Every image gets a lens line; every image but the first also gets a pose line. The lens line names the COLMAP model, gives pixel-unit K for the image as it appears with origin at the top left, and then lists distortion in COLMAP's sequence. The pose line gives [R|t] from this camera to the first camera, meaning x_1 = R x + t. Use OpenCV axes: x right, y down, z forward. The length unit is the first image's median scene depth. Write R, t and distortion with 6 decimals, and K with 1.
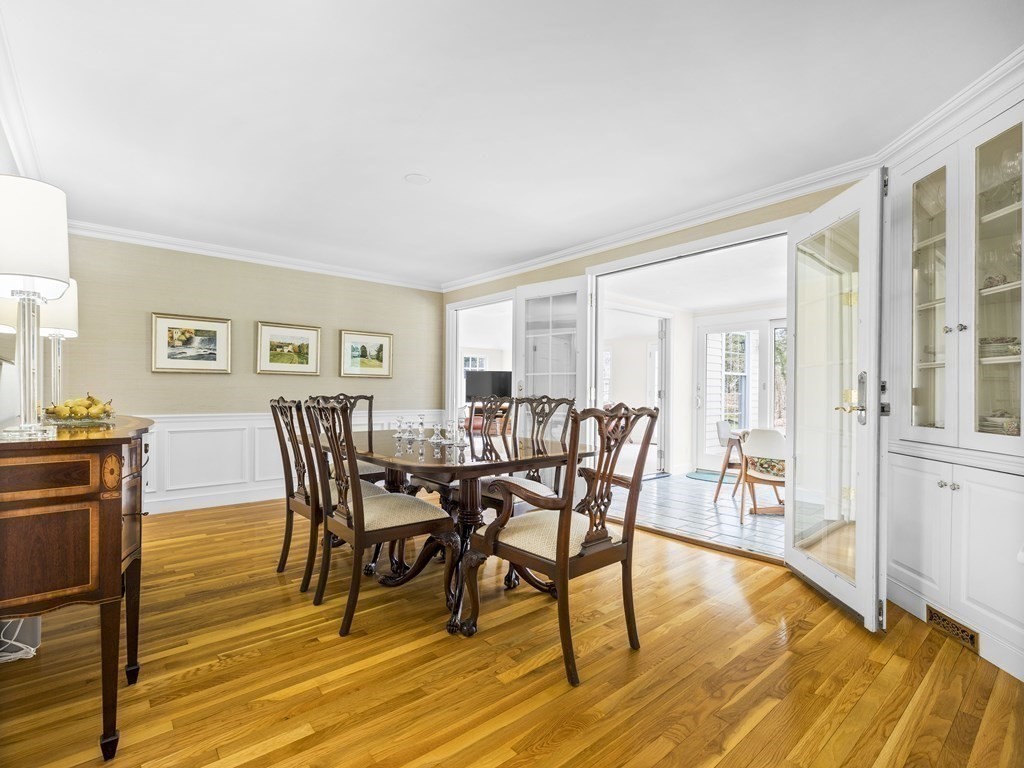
lens RADIAL K [[498.2, 0, 514.9], [0, 498.2, 390.6], [0, 0, 1]] dist [0.000774, 0.000459]
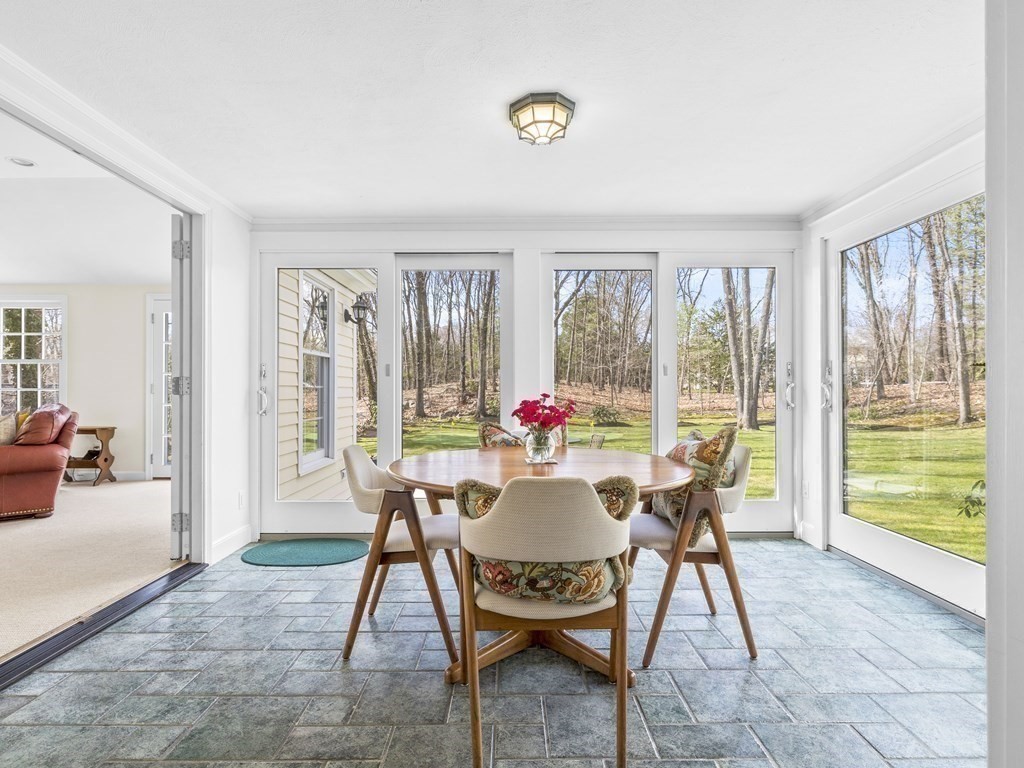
lens RADIAL K [[498.2, 0, 506.3], [0, 498.2, 384.2], [0, 0, 1]] dist [0.000774, 0.000459]
pose [[0.632534, -0.005270, 0.774514, 0.263077], [0.005482, 0.999982, 0.002327, 0.012465], [-0.774513, 0.002774, 0.632552, 0.968313]]
